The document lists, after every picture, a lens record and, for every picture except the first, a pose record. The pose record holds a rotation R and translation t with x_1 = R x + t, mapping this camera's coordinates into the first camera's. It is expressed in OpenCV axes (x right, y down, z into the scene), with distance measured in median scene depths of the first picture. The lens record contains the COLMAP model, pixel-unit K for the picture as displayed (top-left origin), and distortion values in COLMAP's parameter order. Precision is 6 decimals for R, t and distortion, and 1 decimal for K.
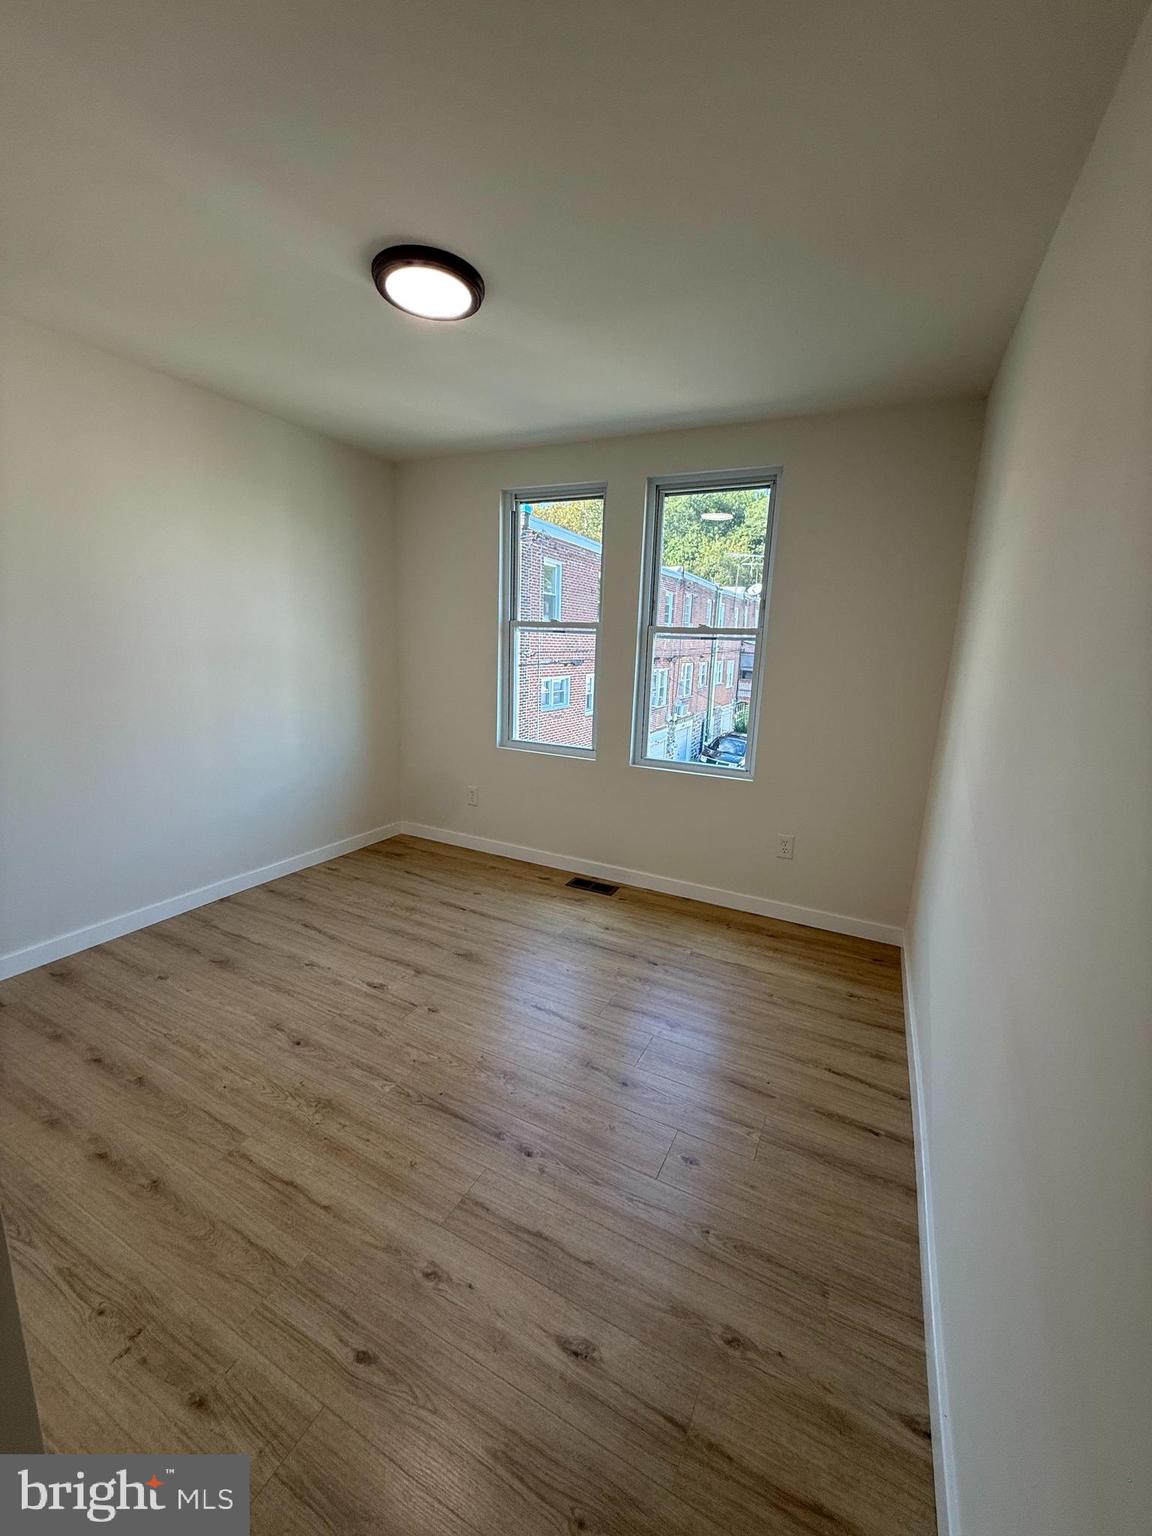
lens RADIAL K [[613.8, 0, 572.5], [0, 613.8, 763.5], [0, 0, 1]] dist [-0.003244, 0.002088]
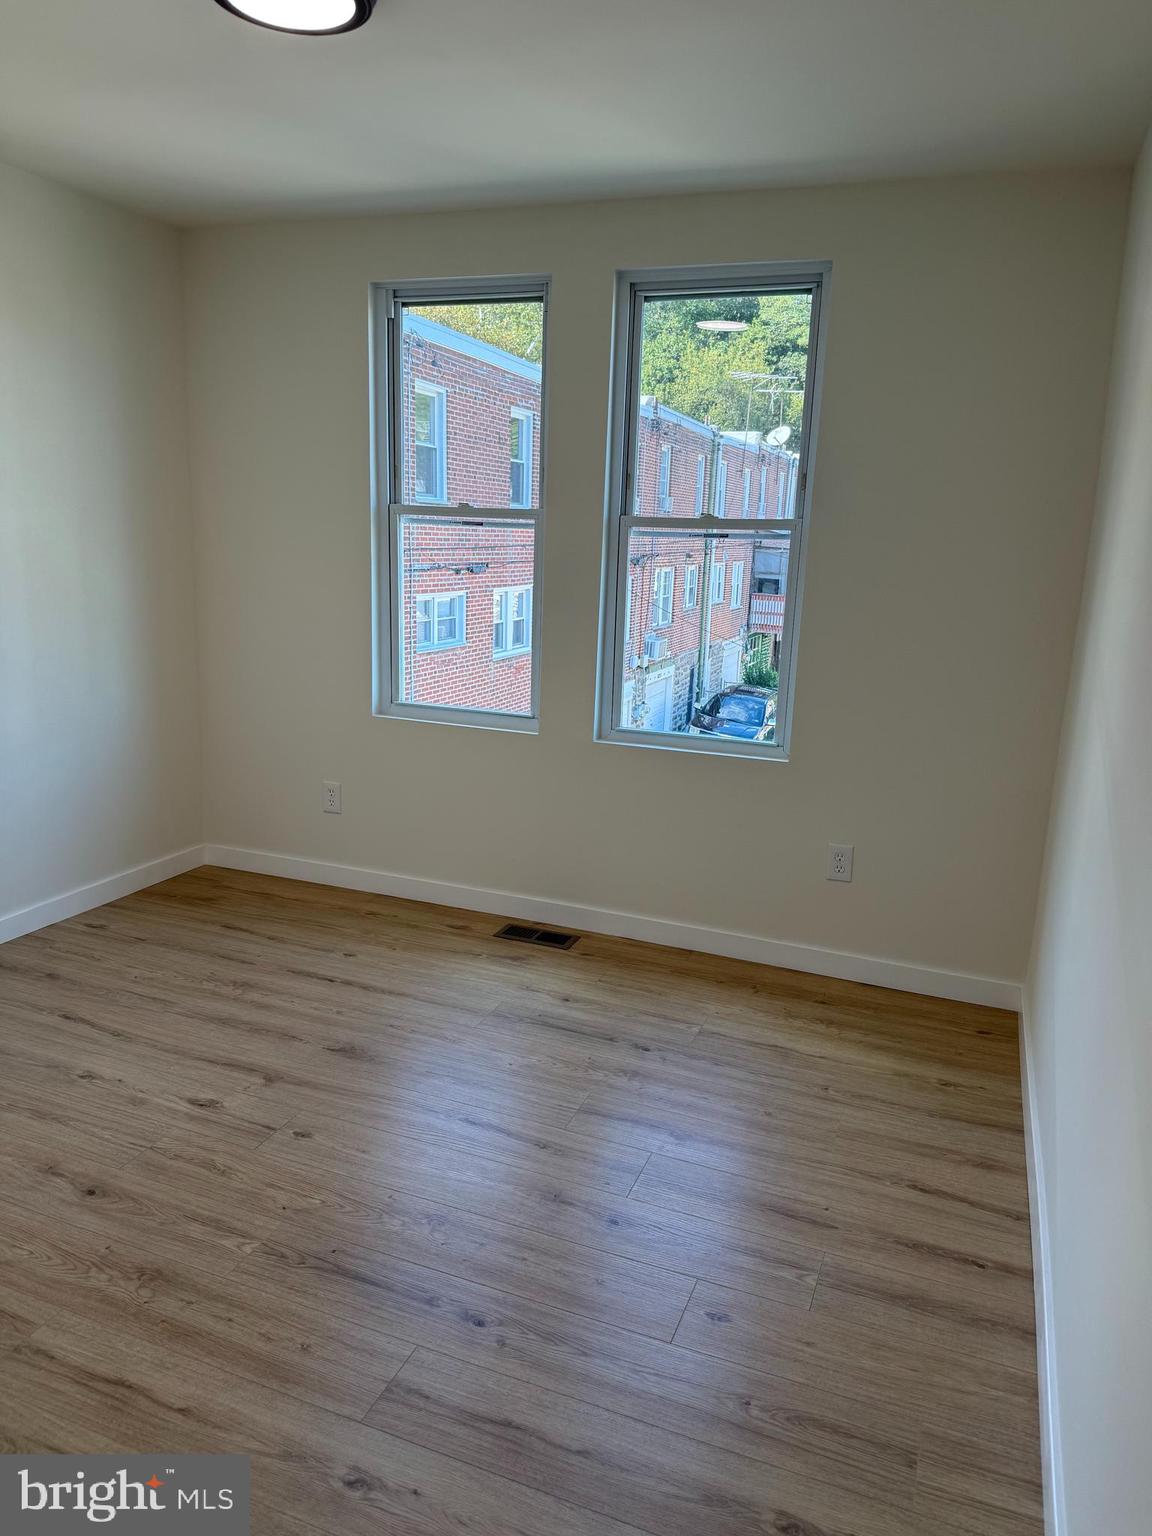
lens RADIAL K [[1081.9, 0, 571.9], [0, 1081.9, 769.8], [0, 0, 1]] dist [0.044986, -0.063208]
pose [[0.994989, -0.022757, 0.097363, -0.048688], [0.020440, 0.999485, 0.024730, 0.007946], [-0.097876, -0.022616, 0.994942, -0.113813]]
